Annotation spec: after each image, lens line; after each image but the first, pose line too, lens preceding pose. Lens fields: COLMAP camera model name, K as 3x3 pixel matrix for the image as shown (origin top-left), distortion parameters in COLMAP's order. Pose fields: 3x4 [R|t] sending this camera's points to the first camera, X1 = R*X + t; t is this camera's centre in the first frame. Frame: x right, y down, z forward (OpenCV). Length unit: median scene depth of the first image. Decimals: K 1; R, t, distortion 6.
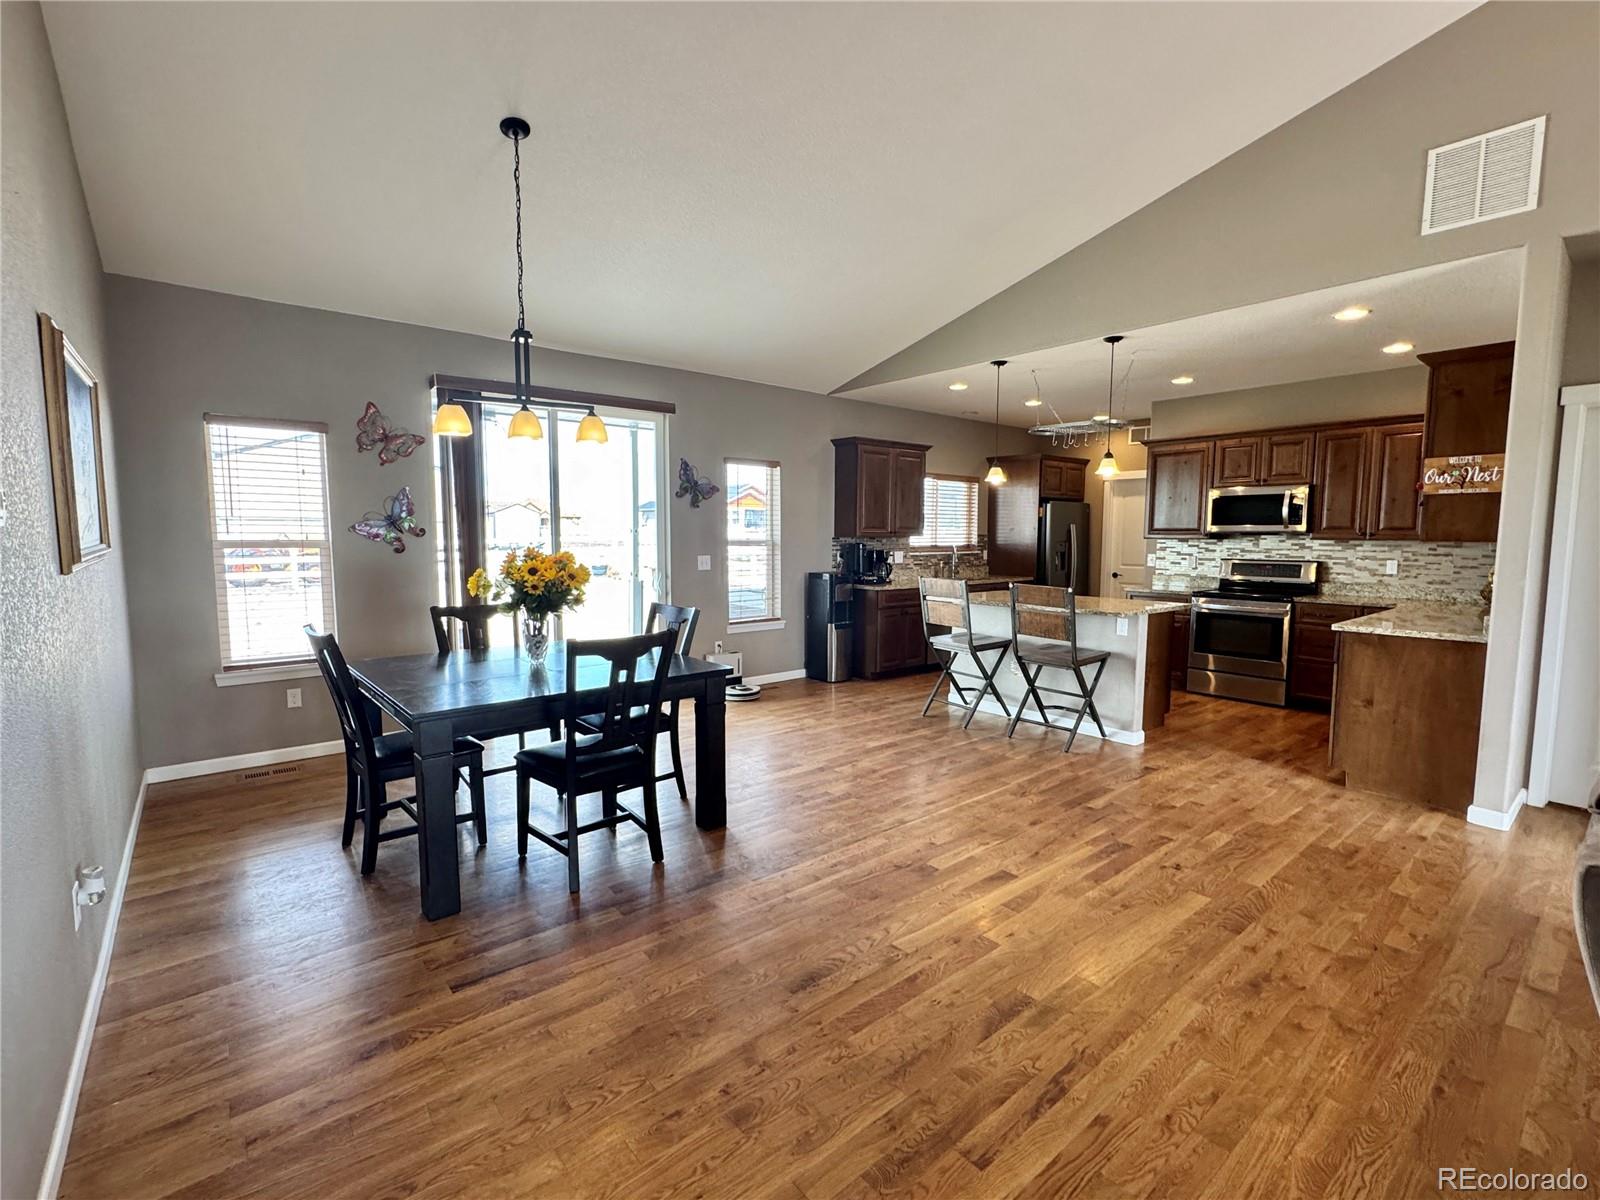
lens RADIAL K [[718.7, 0, 798.0], [0, 718.7, 598.0], [0, 0, 1]] dist [-0.001550, 0.000105]
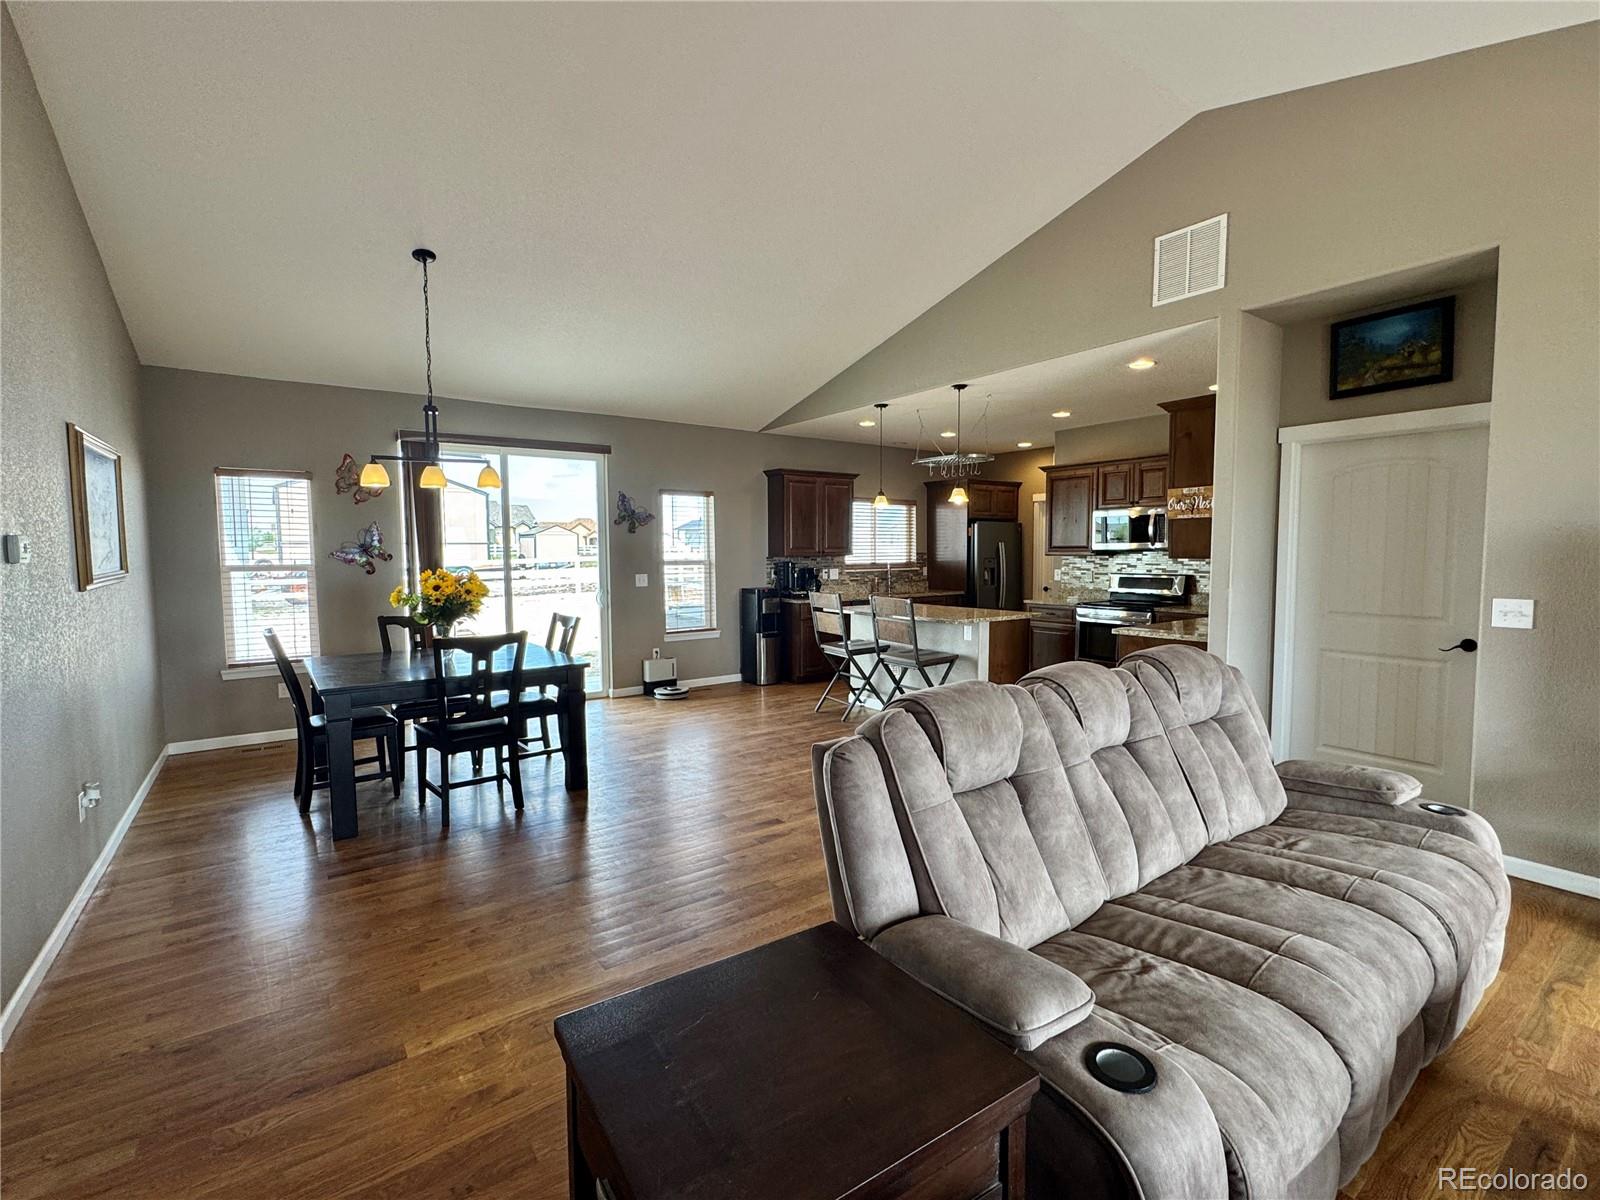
lens RADIAL K [[718.7, 0, 797.0], [0, 718.7, 597.9], [0, 0, 1]] dist [-0.001550, 0.000105]
pose [[0.997602, -0.005316, -0.069005, 0.255964], [0.003713, 0.999721, -0.023347, 0.009466], [0.069110, 0.023034, 0.997343, -0.176909]]
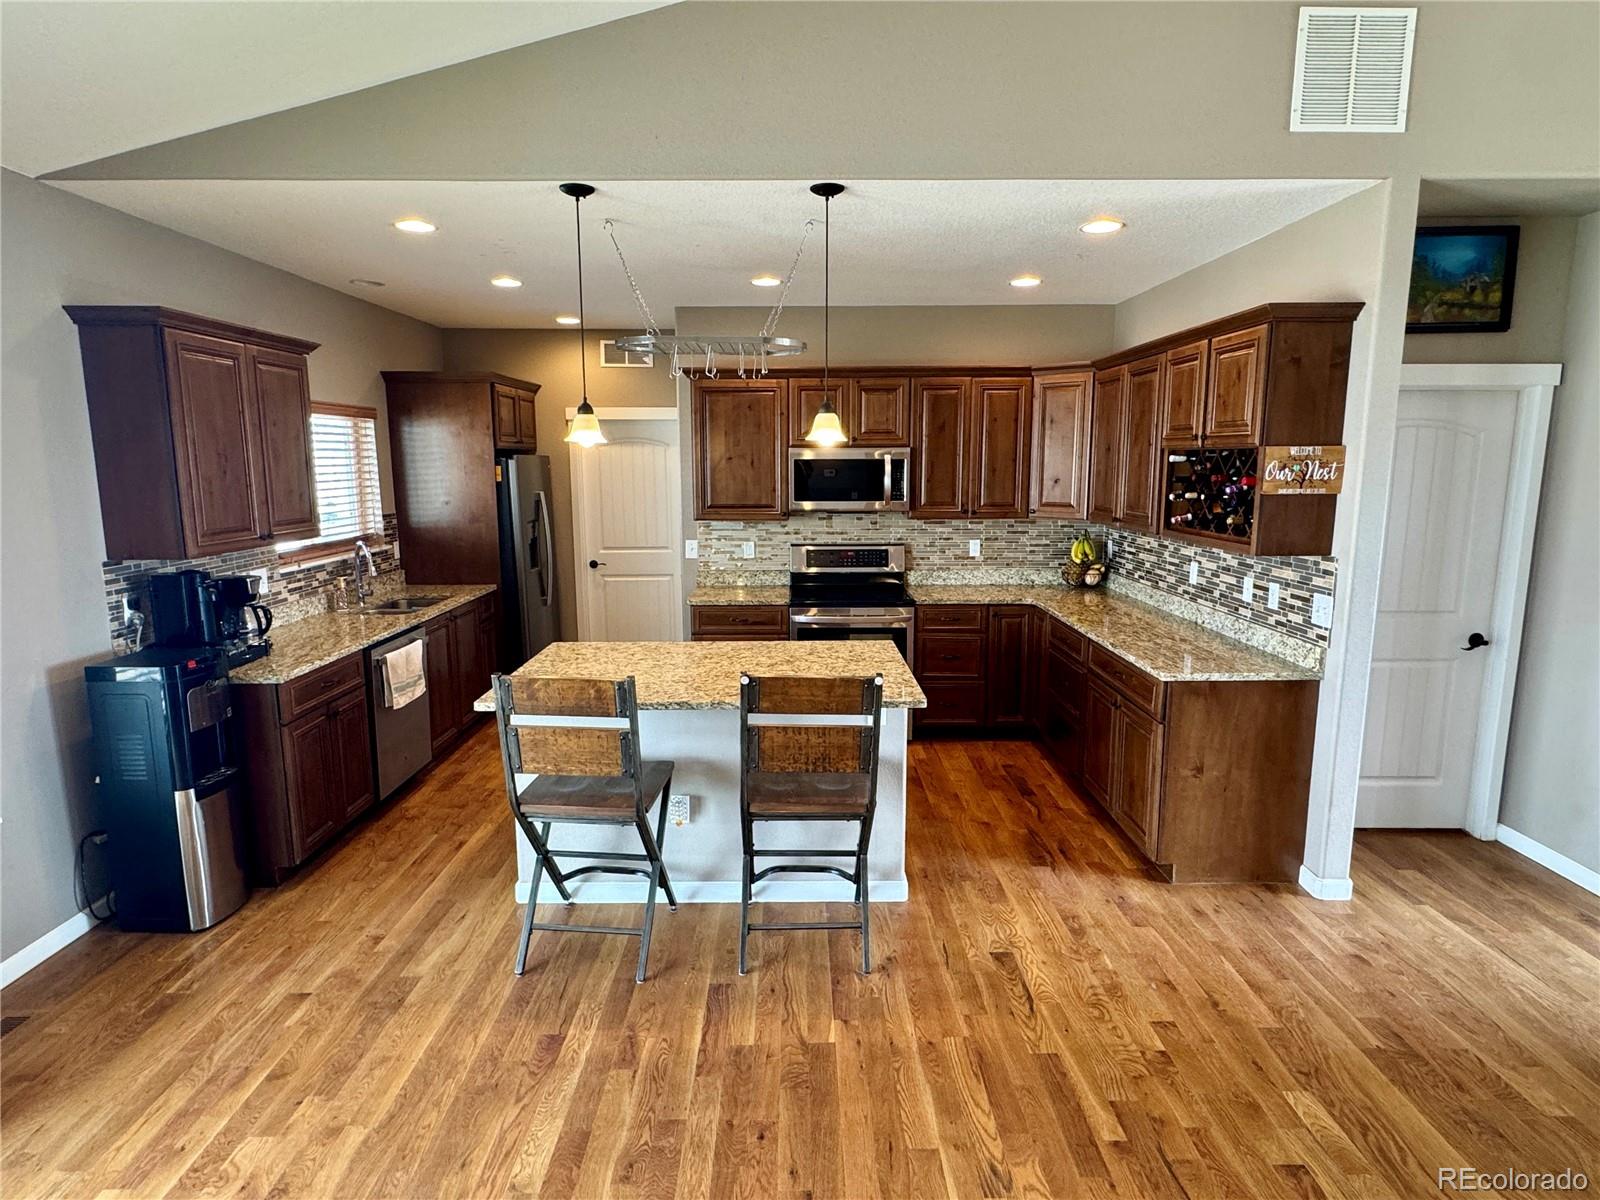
lens RADIAL K [[883.2, 0, 796.0], [0, 883.2, 601.8], [0, 0, 1]] dist [-0.006682, 0.004208]
pose [[0.633984, -0.130901, 0.762187, -0.119246], [0.074322, 0.991322, 0.108433, -0.128520], [-0.769767, -0.012097, 0.638211, 0.596819]]
